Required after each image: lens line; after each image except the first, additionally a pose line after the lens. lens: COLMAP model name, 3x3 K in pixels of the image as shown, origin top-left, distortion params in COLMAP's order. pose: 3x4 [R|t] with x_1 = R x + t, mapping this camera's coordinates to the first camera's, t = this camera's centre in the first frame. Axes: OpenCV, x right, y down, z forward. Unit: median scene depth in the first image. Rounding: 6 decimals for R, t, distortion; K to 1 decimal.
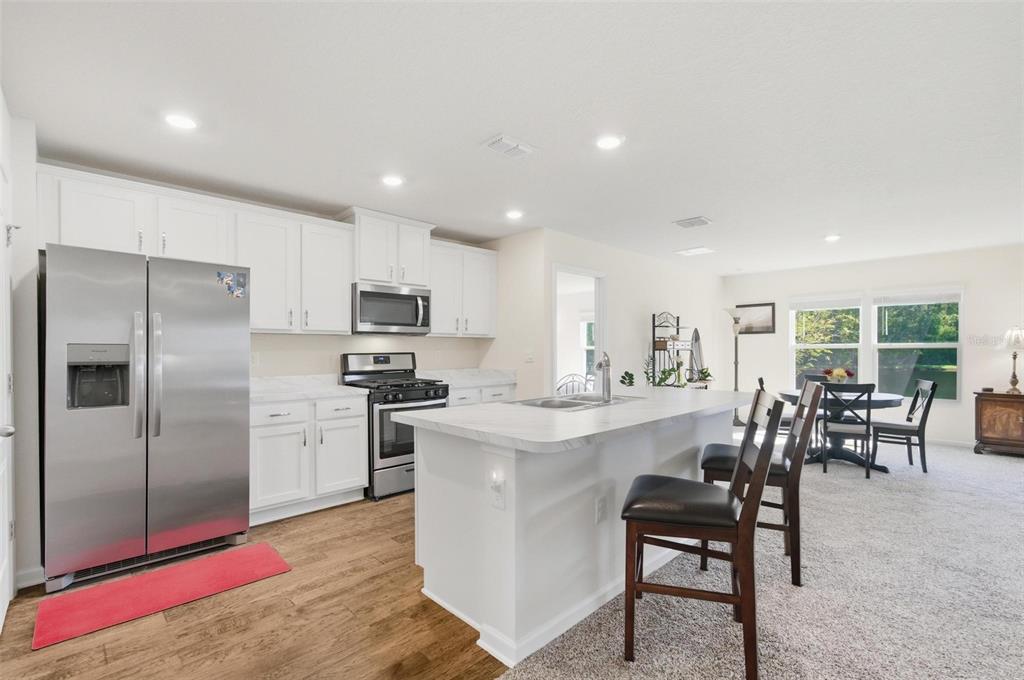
lens RADIAL K [[461.3, 0, 496.4], [0, 461.3, 350.6], [0, 0, 1]] dist [-0.000100, 0.000447]
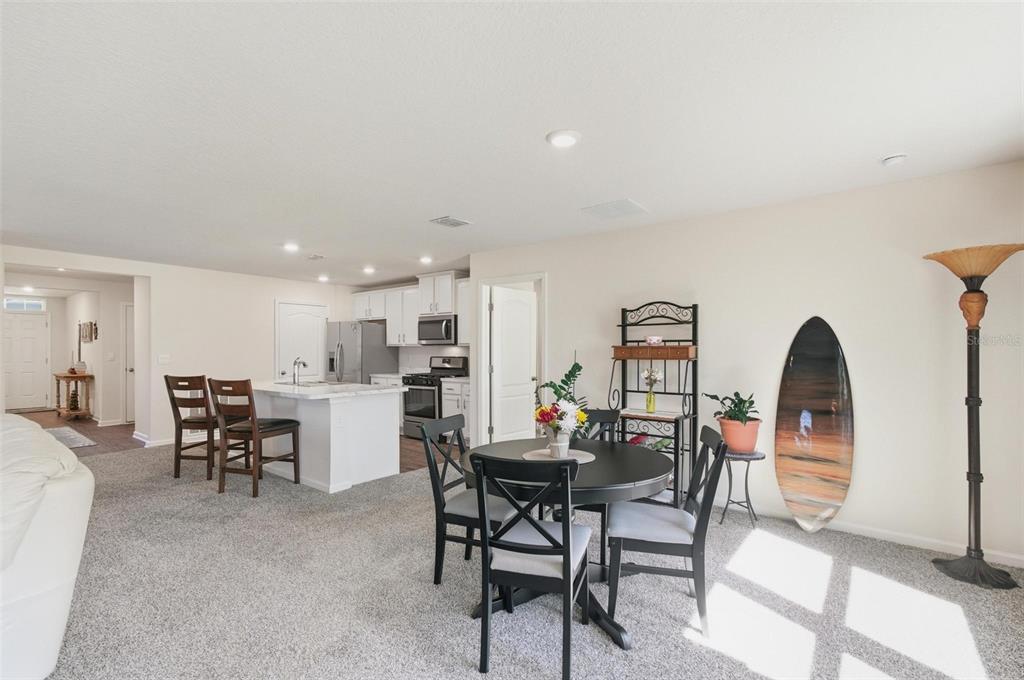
lens RADIAL K [[461.3, 0, 496.4], [0, 461.3, 350.6], [0, 0, 1]] dist [-0.000100, 0.000447]
pose [[0.125507, 0.002931, -0.992088, 1.503261], [-0.005055, 0.999985, 0.002314, -0.022136], [0.992080, 0.004725, 0.125520, 1.065036]]
